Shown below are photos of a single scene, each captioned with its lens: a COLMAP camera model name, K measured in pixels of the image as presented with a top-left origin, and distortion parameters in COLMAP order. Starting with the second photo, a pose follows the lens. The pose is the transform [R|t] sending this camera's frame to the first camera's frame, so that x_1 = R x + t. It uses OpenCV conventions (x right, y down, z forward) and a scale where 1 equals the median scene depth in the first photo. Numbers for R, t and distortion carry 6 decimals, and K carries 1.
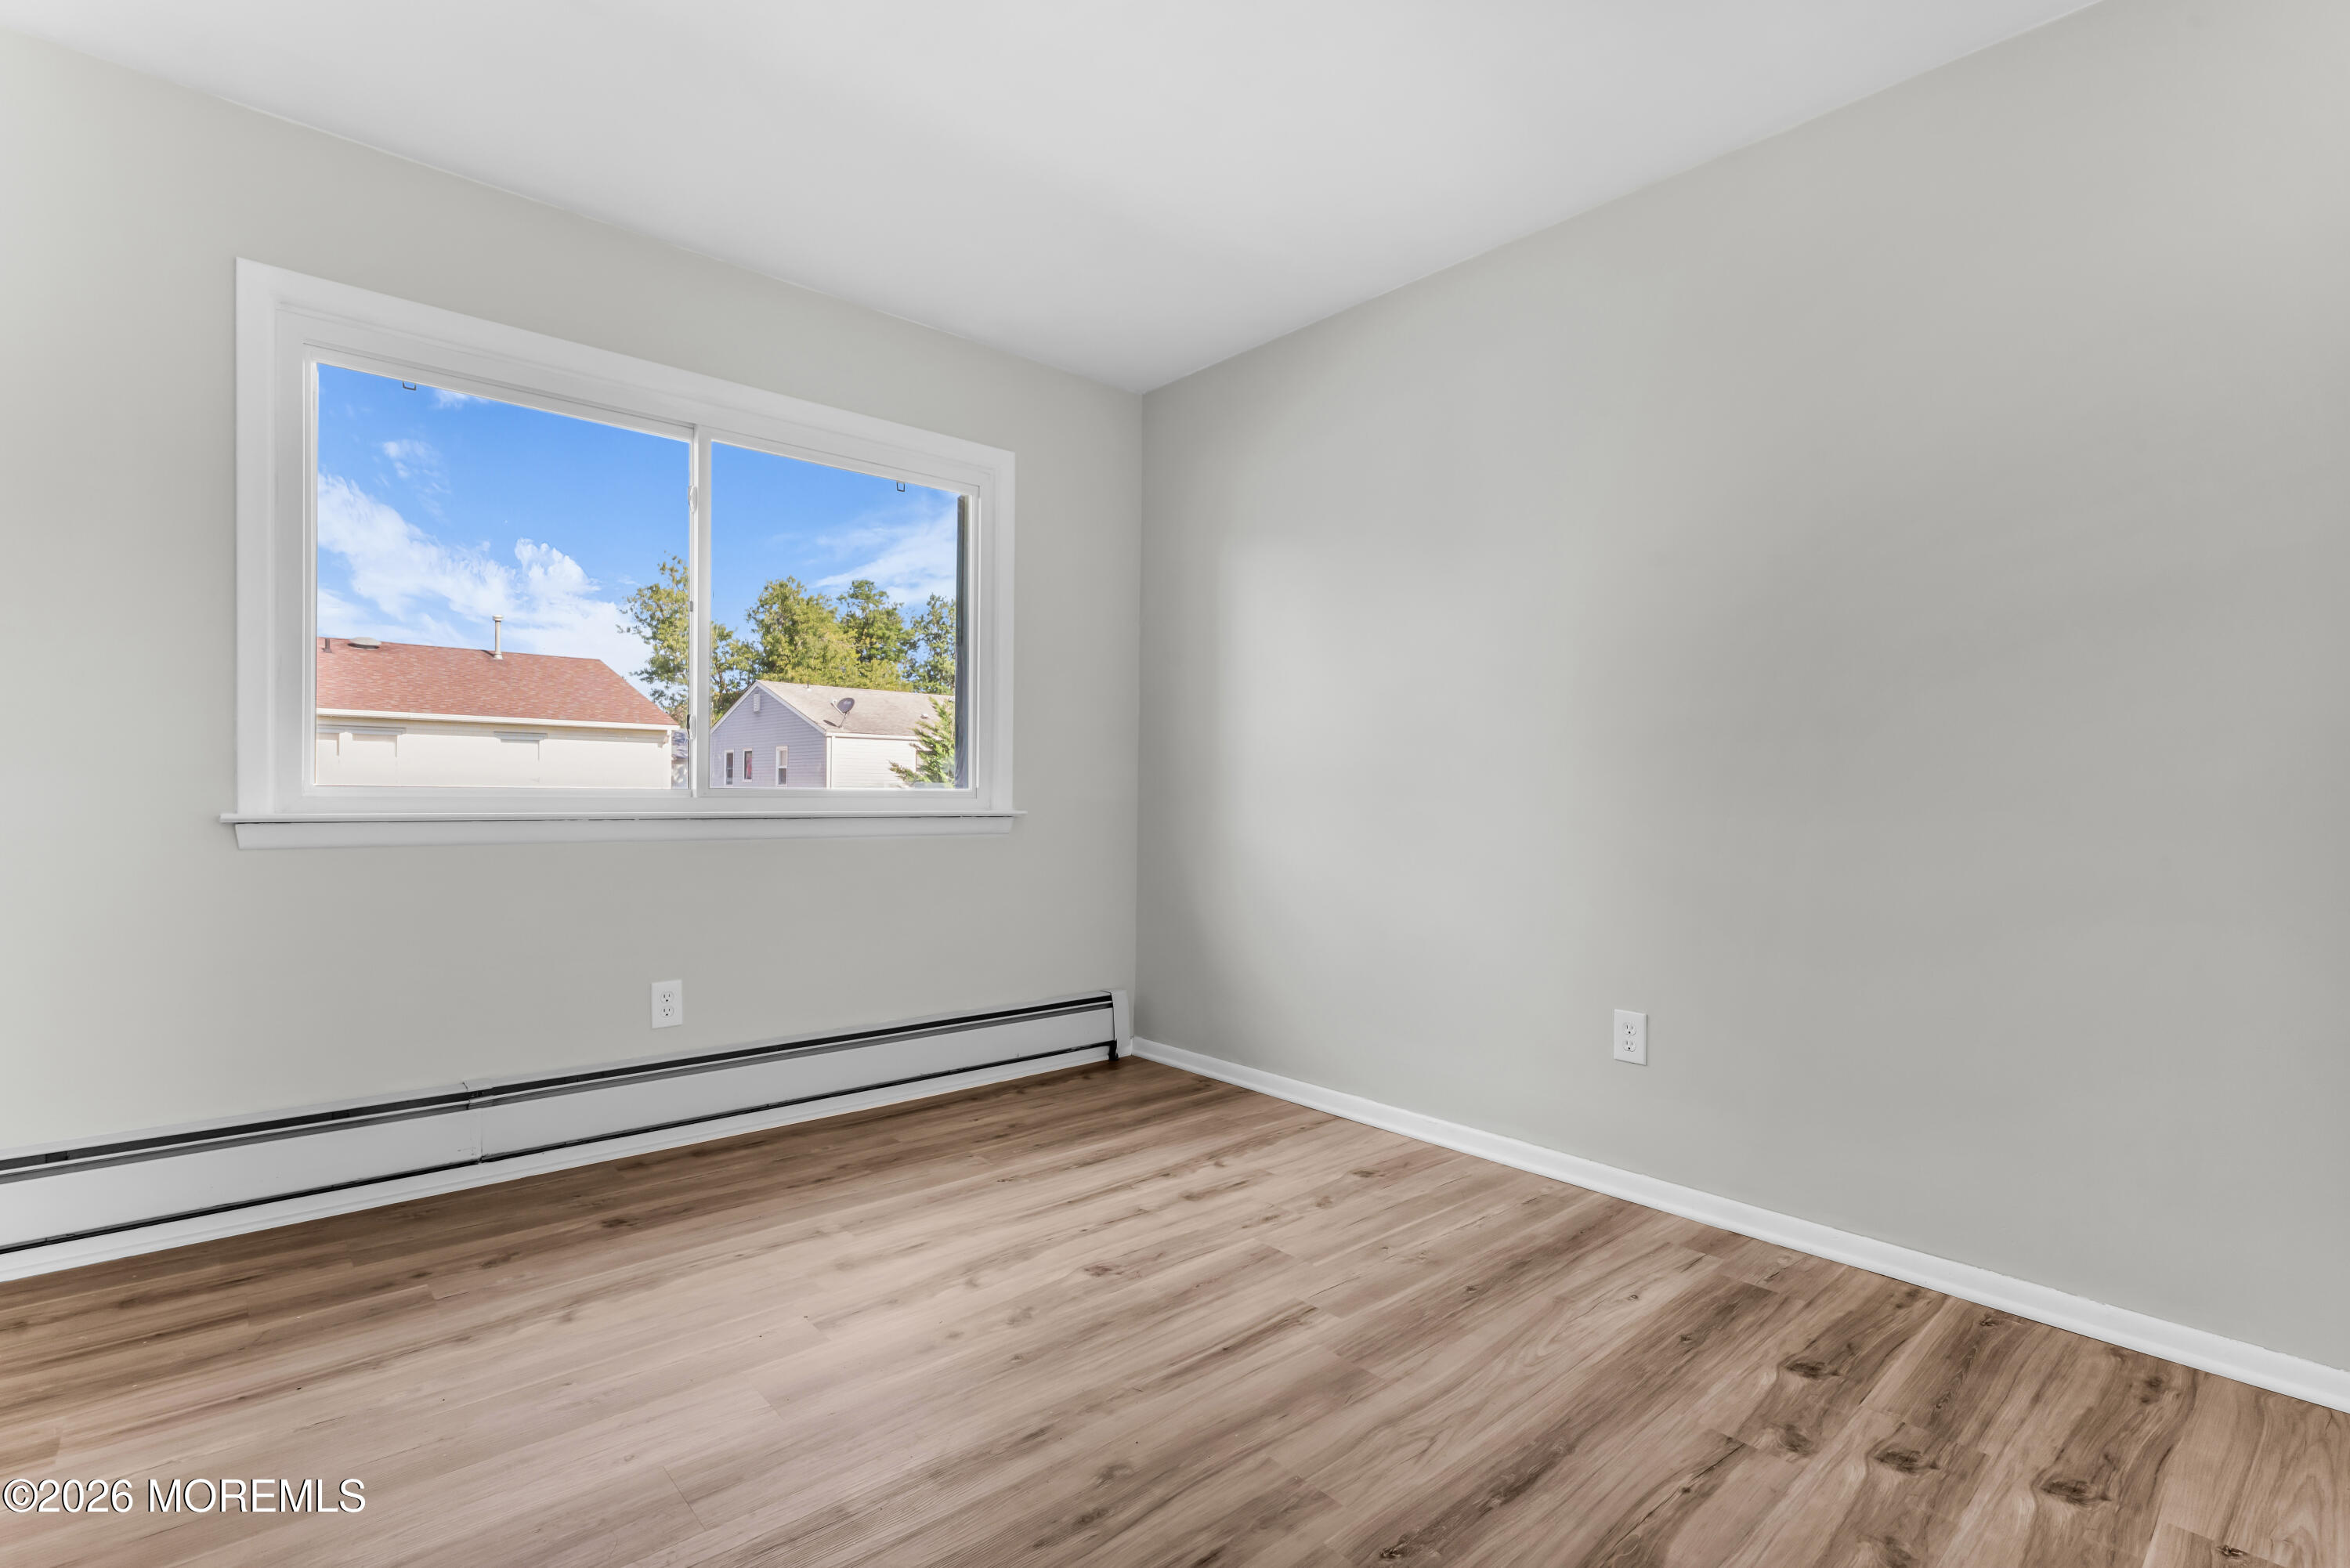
lens RADIAL K [[1071.0, 0, 1175.0], [0, 1071.0, 784.0], [0, 0, 1]] dist [-0.003059, -0.000820]
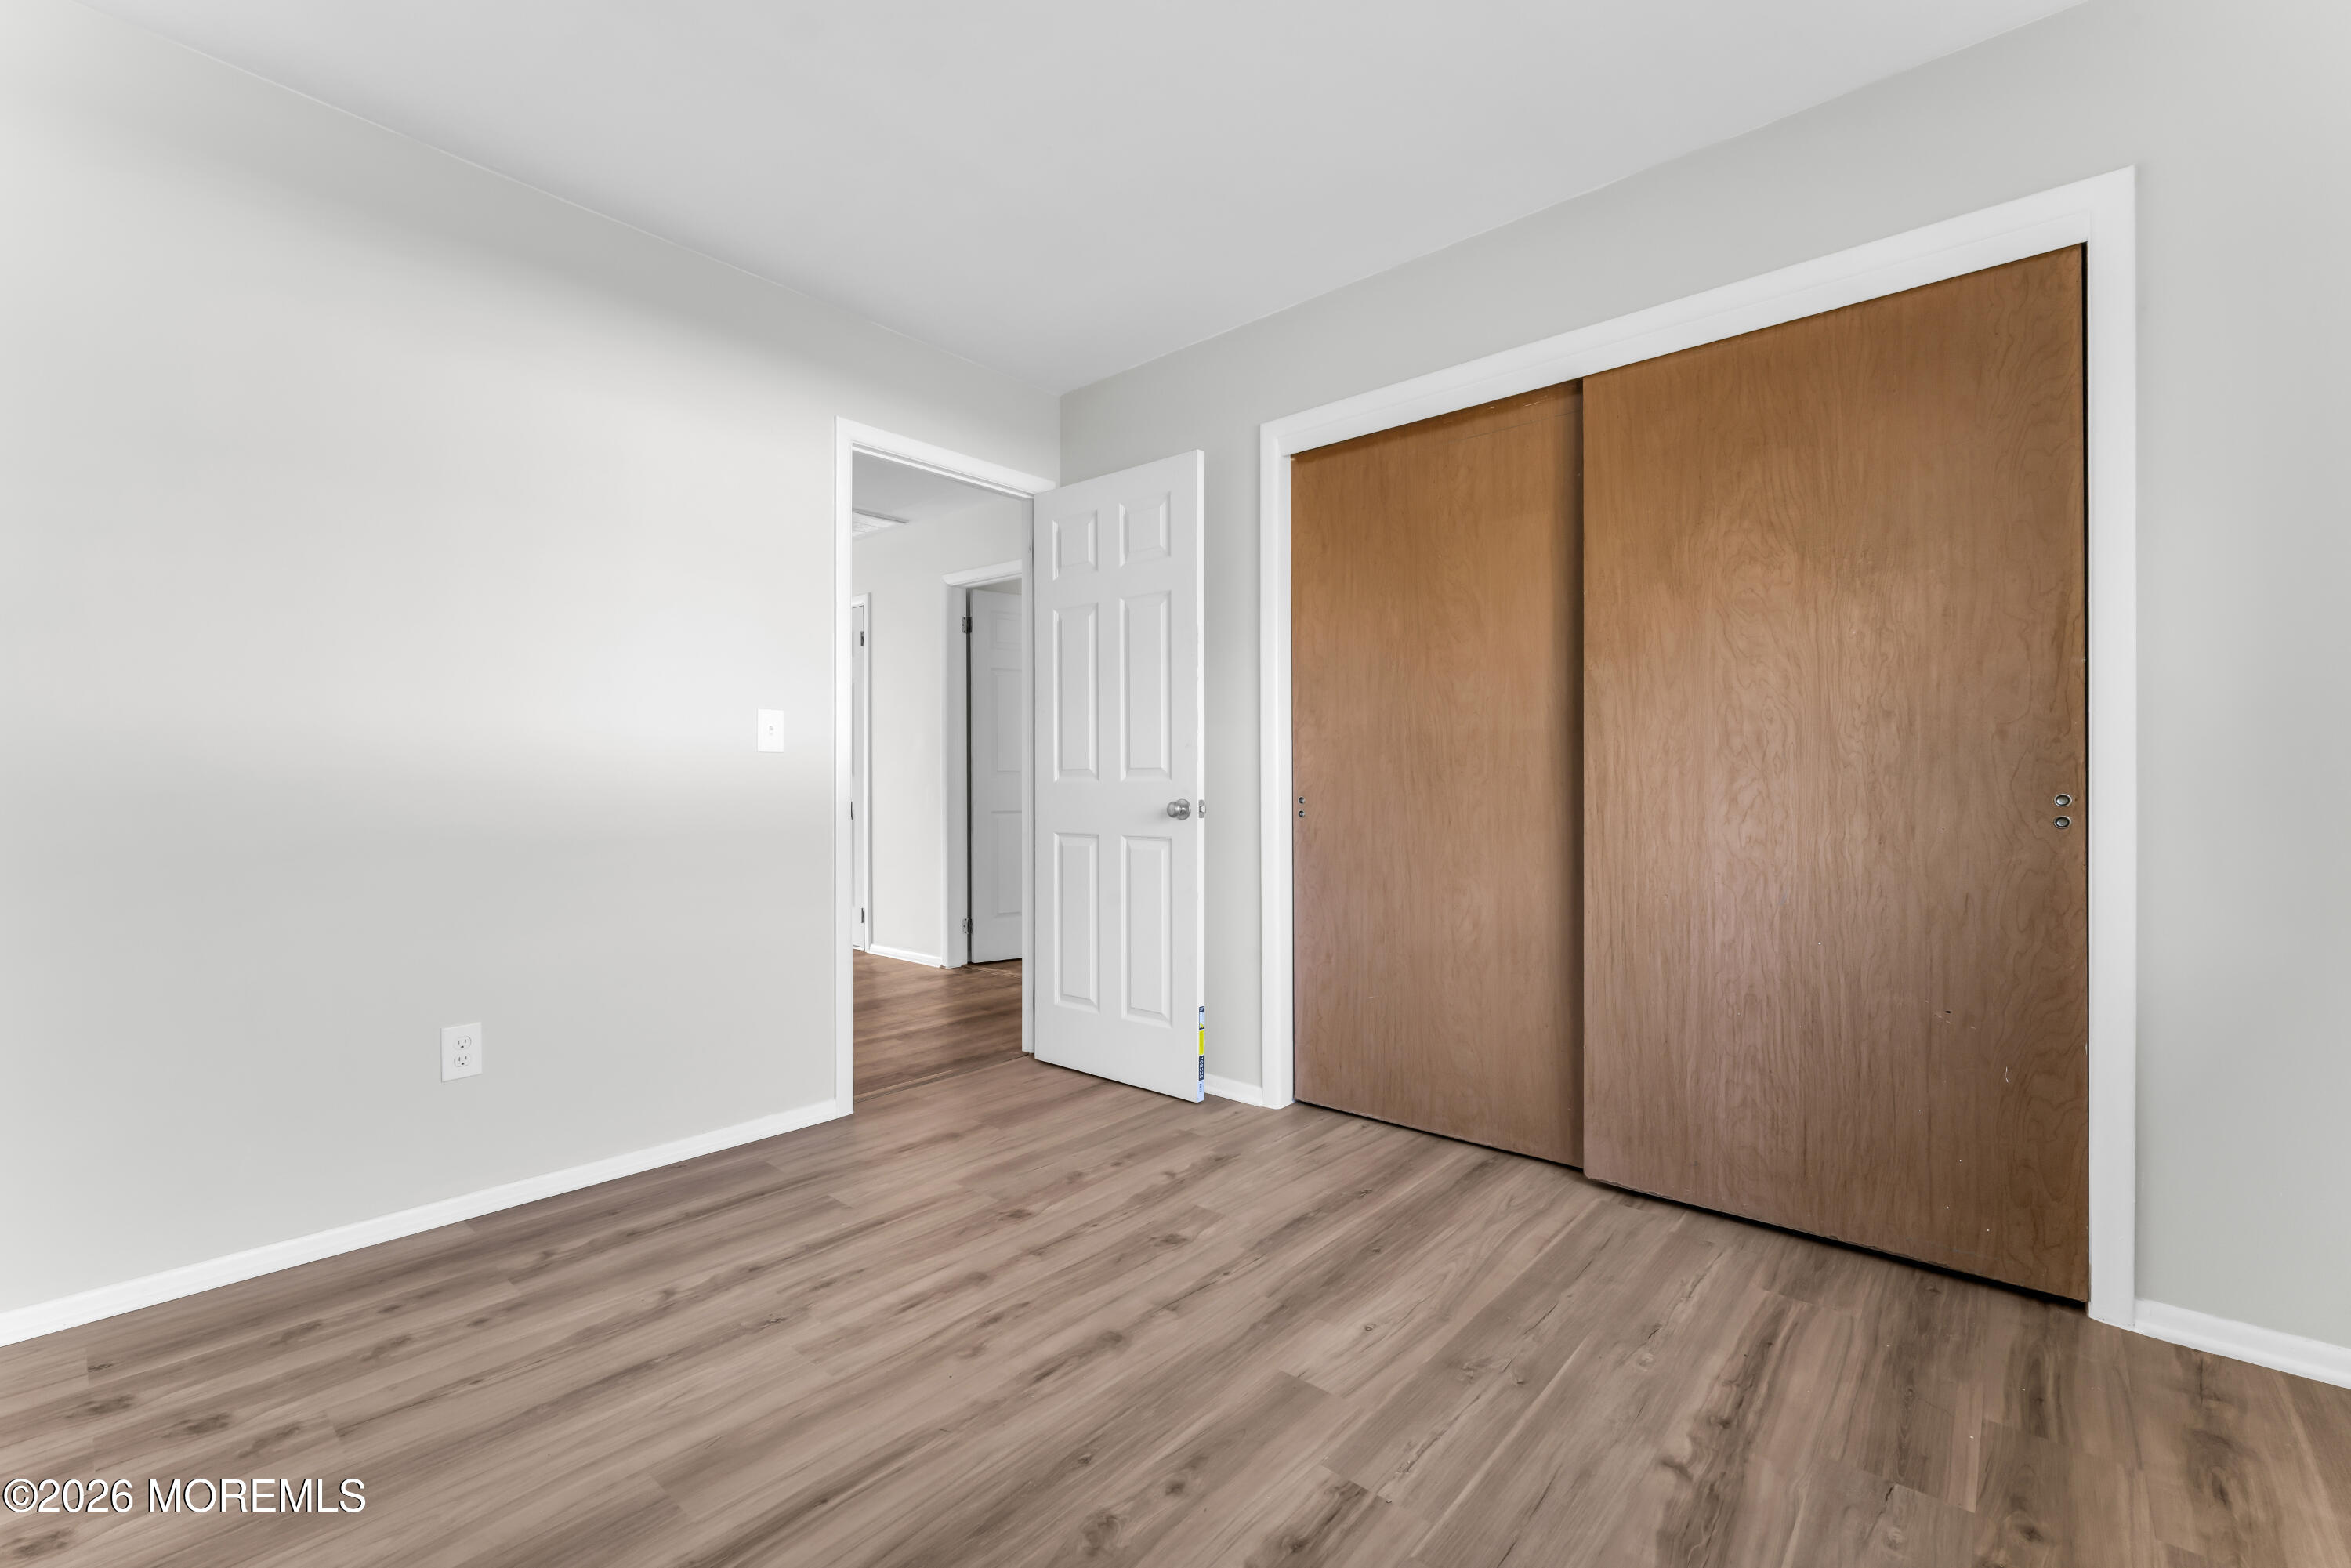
lens RADIAL K [[1071.5, 0, 1175.5], [0, 1071.5, 784.0], [0, 0, 1]] dist [-0.003059, -0.000820]
pose [[-0.993060, -0.005179, -0.117496, -0.130363], [-0.006826, 0.999884, 0.013614, -0.013468], [0.117412, 0.014321, -0.992980, 2.075274]]
